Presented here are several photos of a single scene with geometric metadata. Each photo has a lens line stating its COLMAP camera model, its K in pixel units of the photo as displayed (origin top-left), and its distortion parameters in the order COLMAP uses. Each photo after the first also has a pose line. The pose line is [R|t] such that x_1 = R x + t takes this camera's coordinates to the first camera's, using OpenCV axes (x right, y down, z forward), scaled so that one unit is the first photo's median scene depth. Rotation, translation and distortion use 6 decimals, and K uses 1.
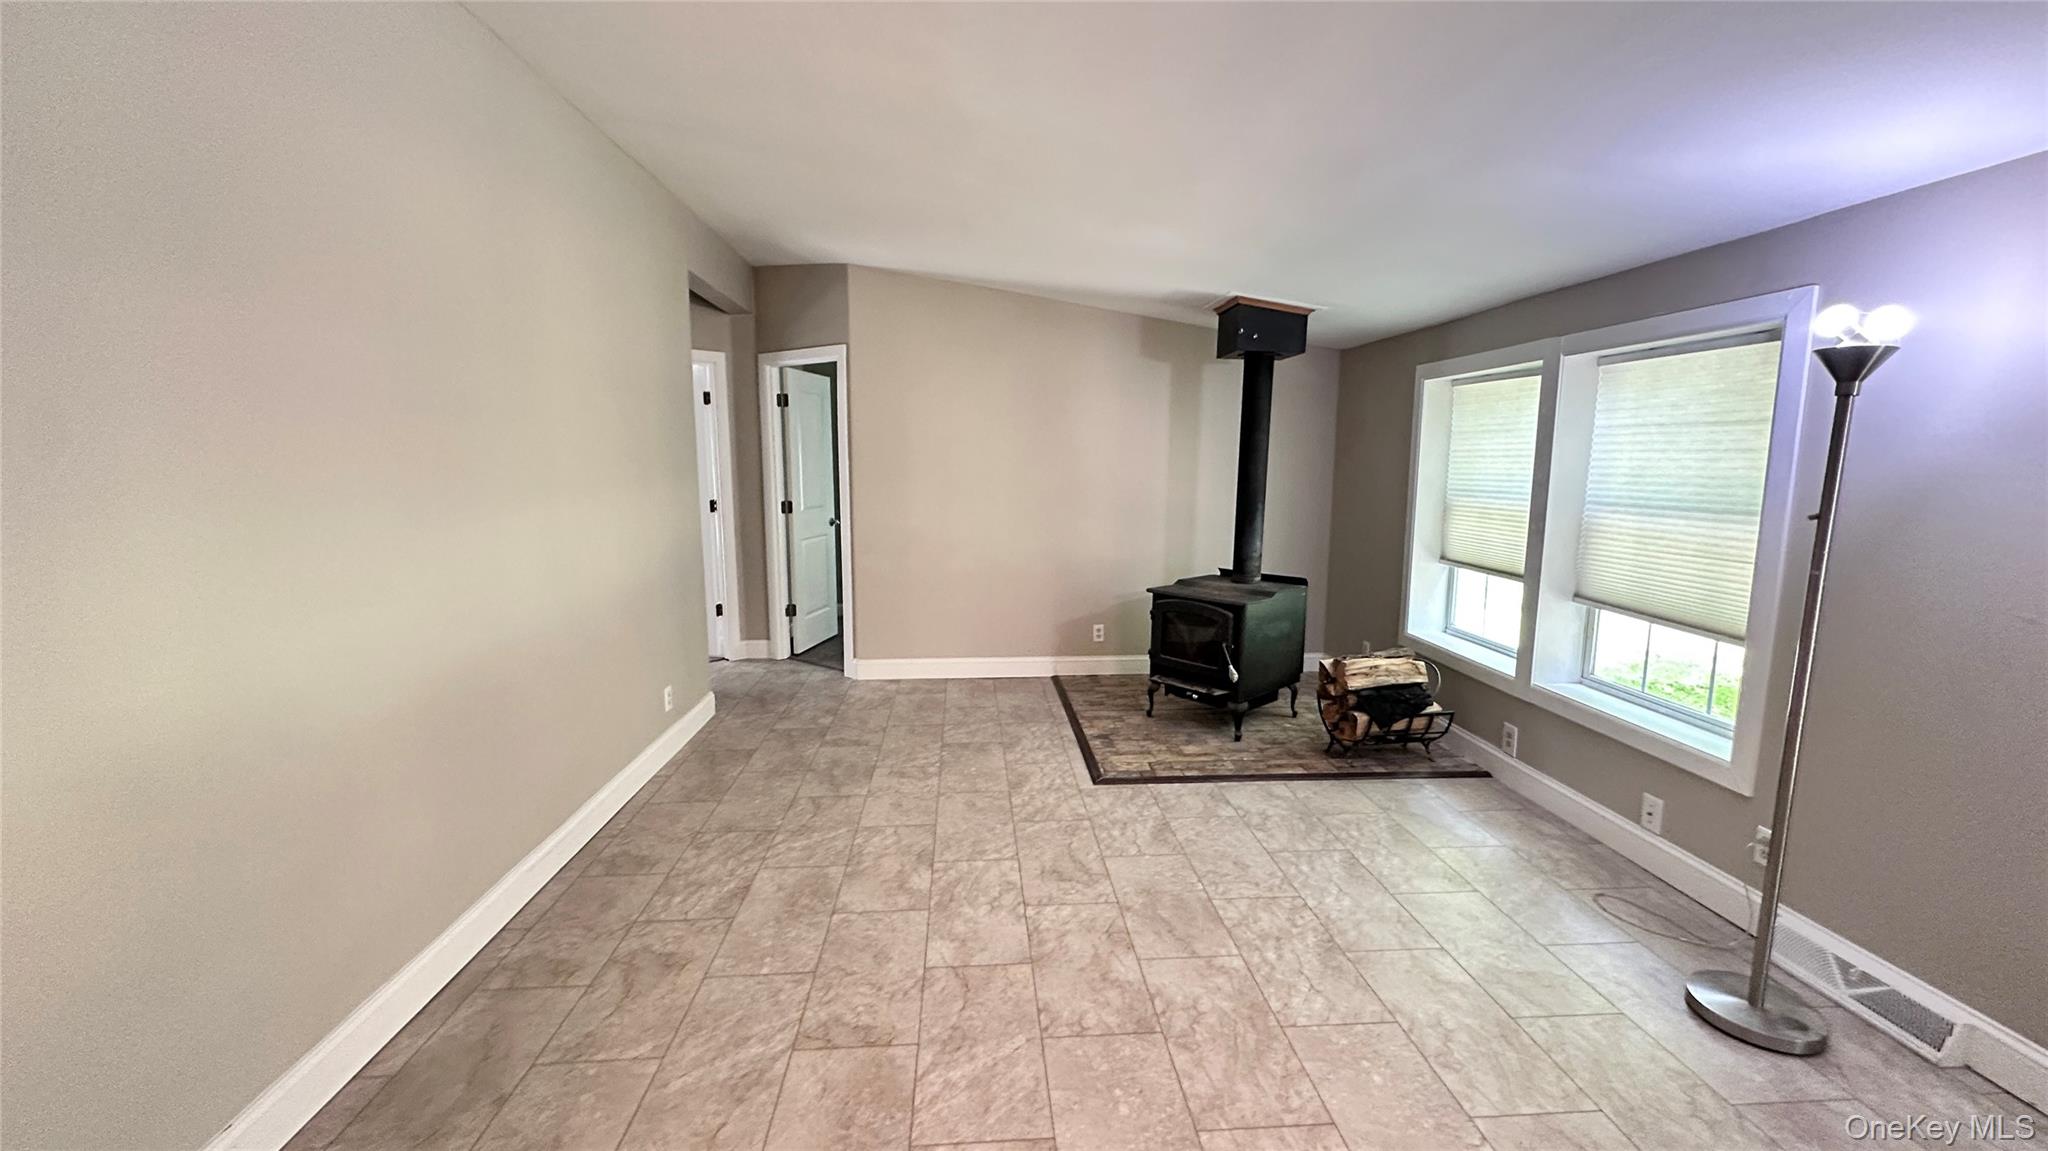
lens RADIAL K [[825.0, 0, 1021.6], [0, 825.0, 576.5], [0, 0, 1]] dist [-0.000690, 0.000023]
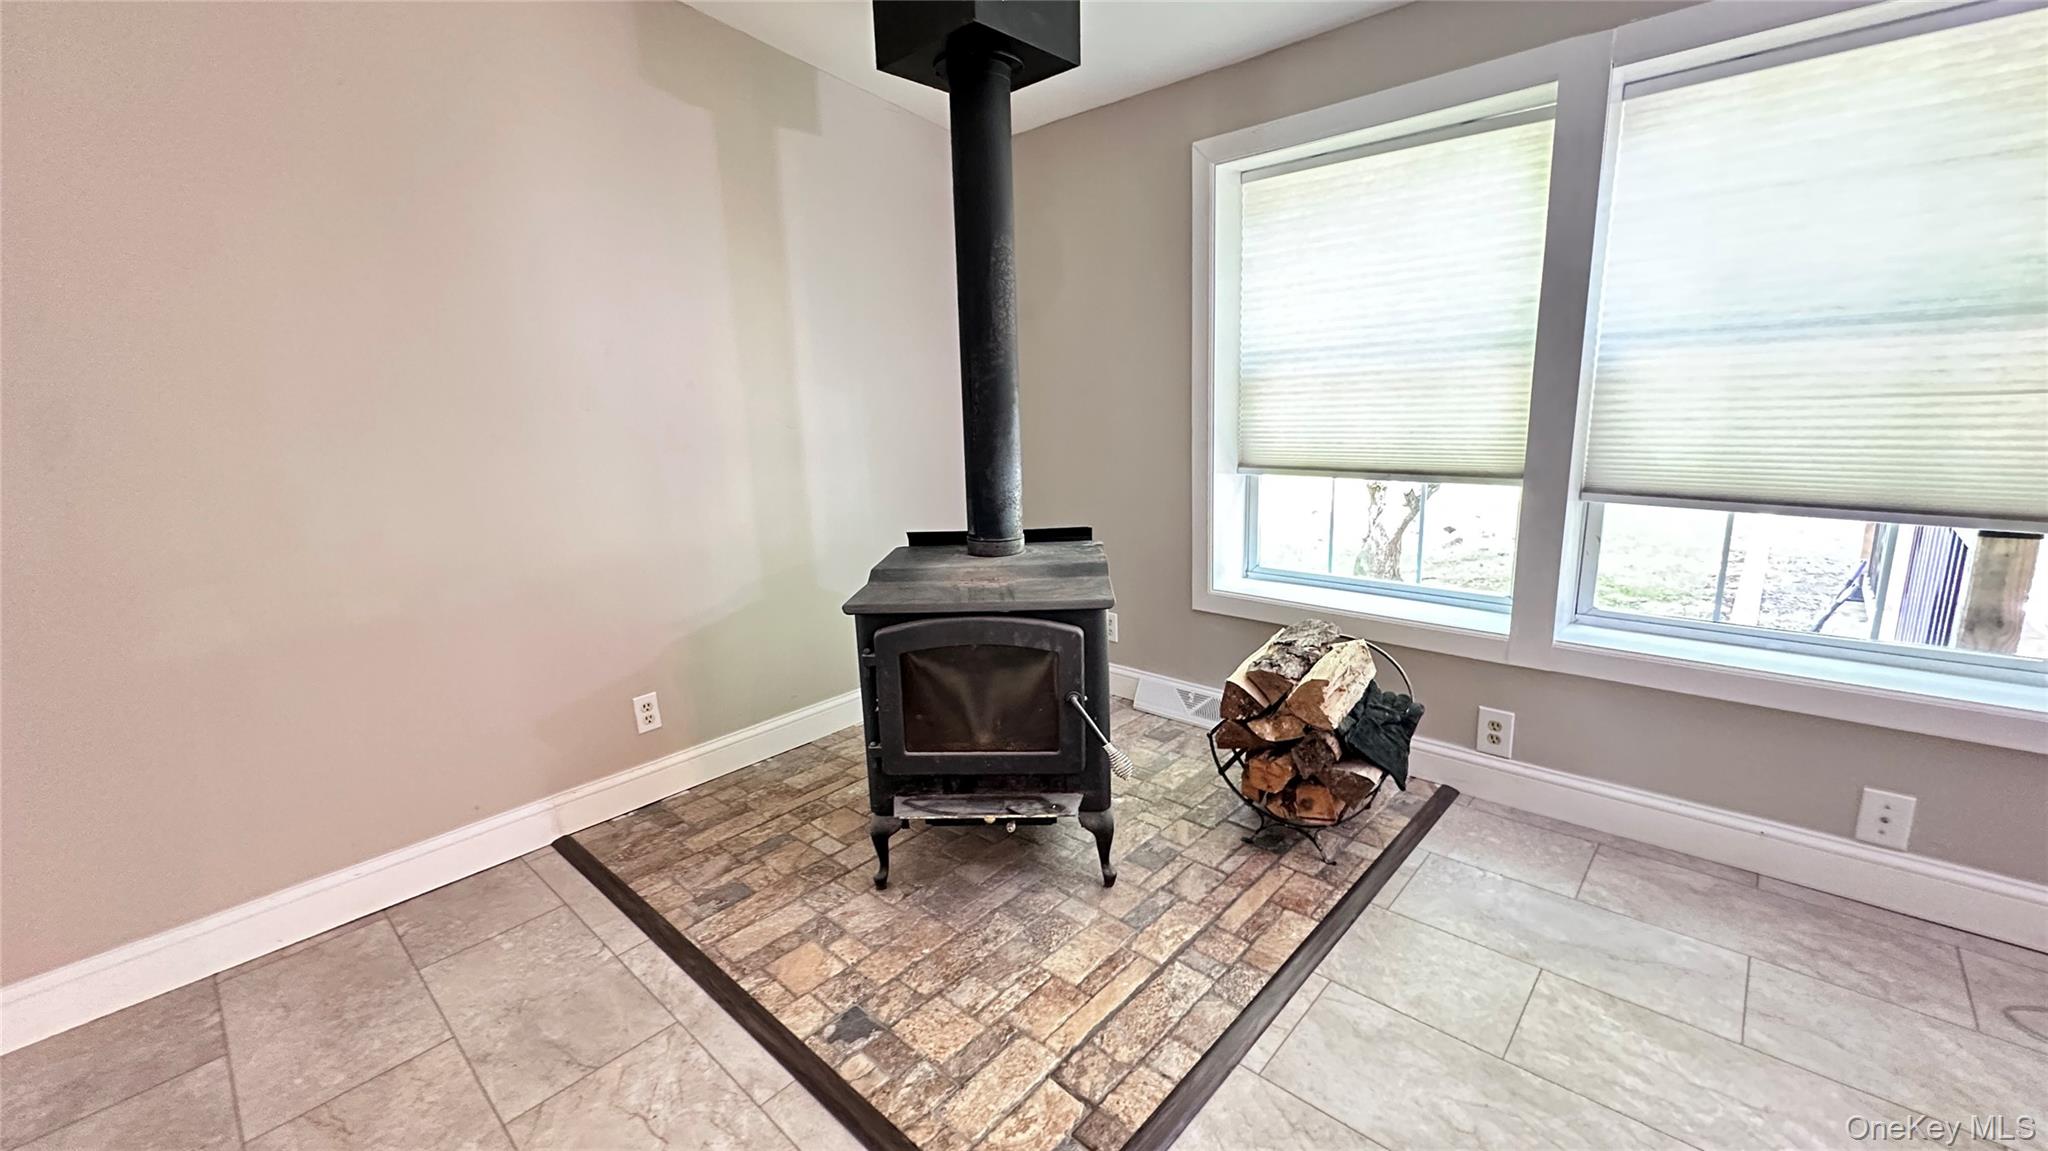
lens RADIAL K [[825.0, 0, 1023.8], [0, 825.0, 567.1], [0, 0, 1]] dist [-0.000690, 0.000023]
pose [[0.728990, -0.177330, 0.661156, -0.055453], [0.142311, 0.984020, 0.107015, -0.038722], [-0.669568, 0.016077, 0.742577, 0.676778]]
